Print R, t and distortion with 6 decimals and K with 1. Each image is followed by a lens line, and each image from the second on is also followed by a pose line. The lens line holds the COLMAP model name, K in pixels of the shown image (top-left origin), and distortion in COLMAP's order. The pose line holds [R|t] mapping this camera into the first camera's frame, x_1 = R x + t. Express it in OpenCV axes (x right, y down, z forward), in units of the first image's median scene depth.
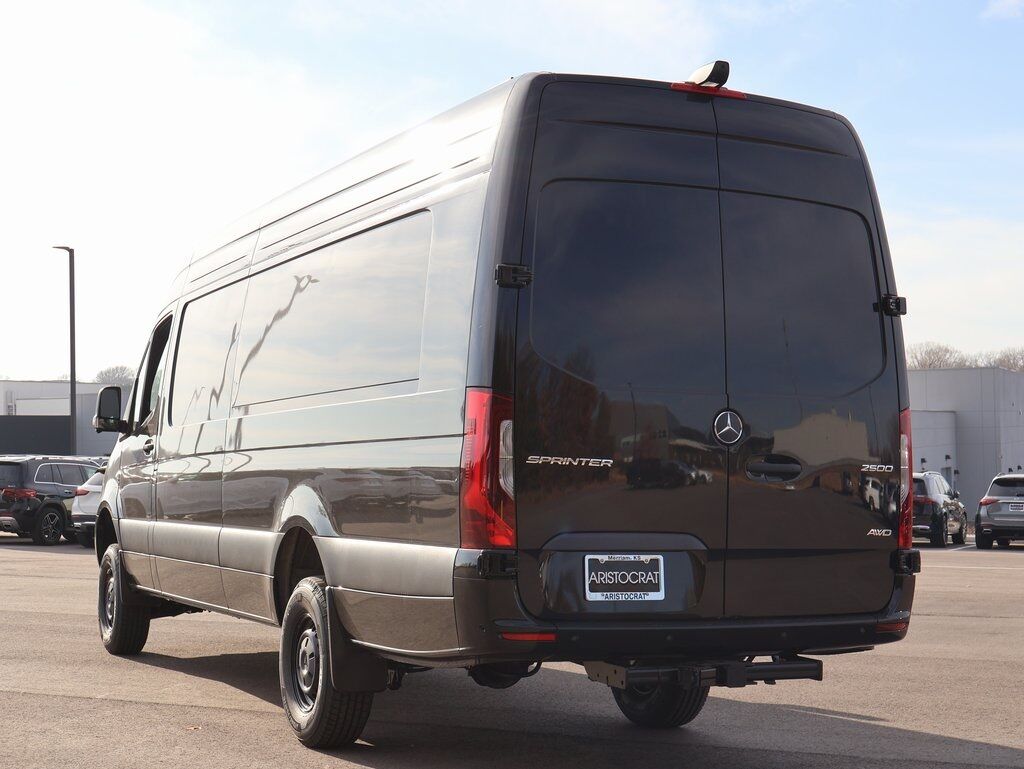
lens RADIAL K [[1586.0, 0, 512.0], [0, 1586.0, 384.5], [0, 0, 1]] dist [0.042330, 0.073652]
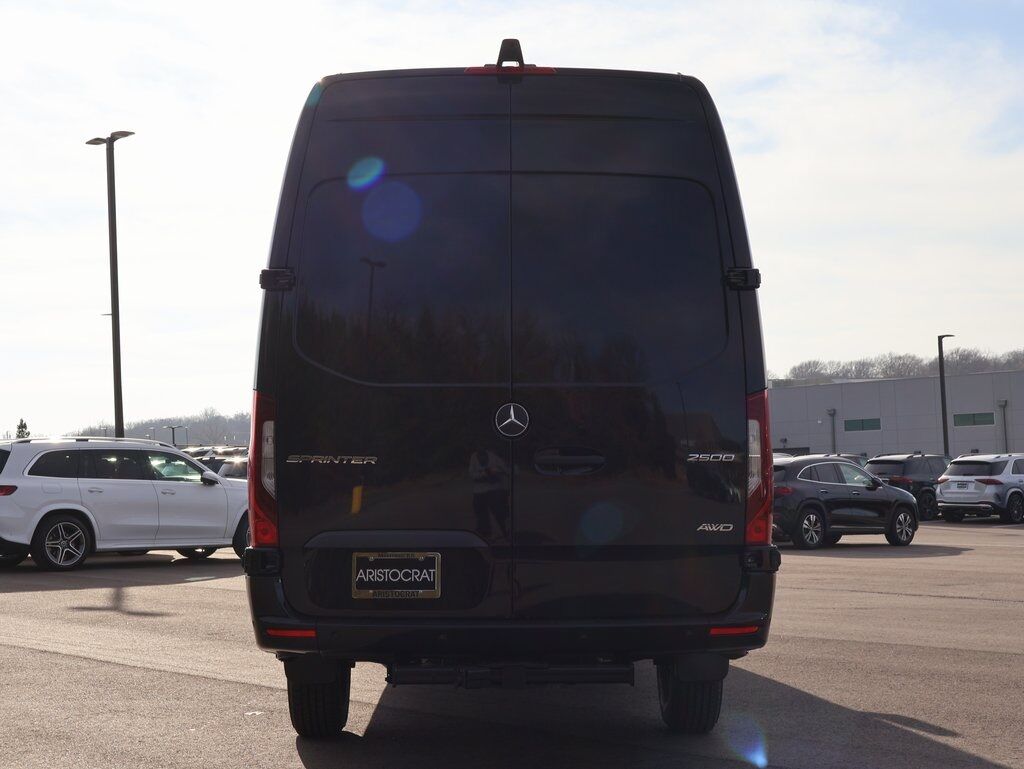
lens RADIAL K [[1652.4, 0, 512.0], [0, 1652.4, 384.5], [0, 0, 1]] dist [-0.000313, -0.013954]
pose [[0.912192, -0.044146, -0.407378, 0.557714], [0.045466, 0.998945, -0.006444, 0.012403], [0.407233, -0.012644, 0.913237, 0.087721]]
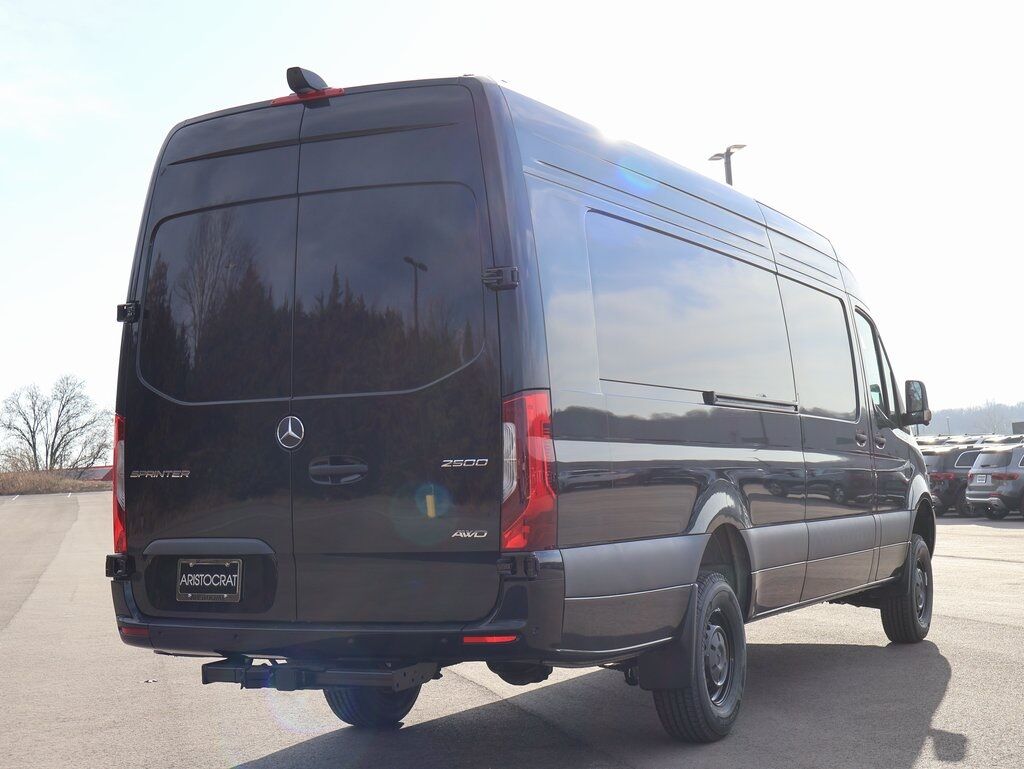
lens RADIAL K [[1586.0, 0, 512.0], [0, 1586.0, 384.5], [0, 0, 1]] dist [0.042330, 0.073652]
pose [[0.605279, -0.082300, -0.791748, 1.044111], [0.088203, 0.995450, -0.036045, 0.046649], [0.791112, -0.048017, 0.609784, 0.510352]]
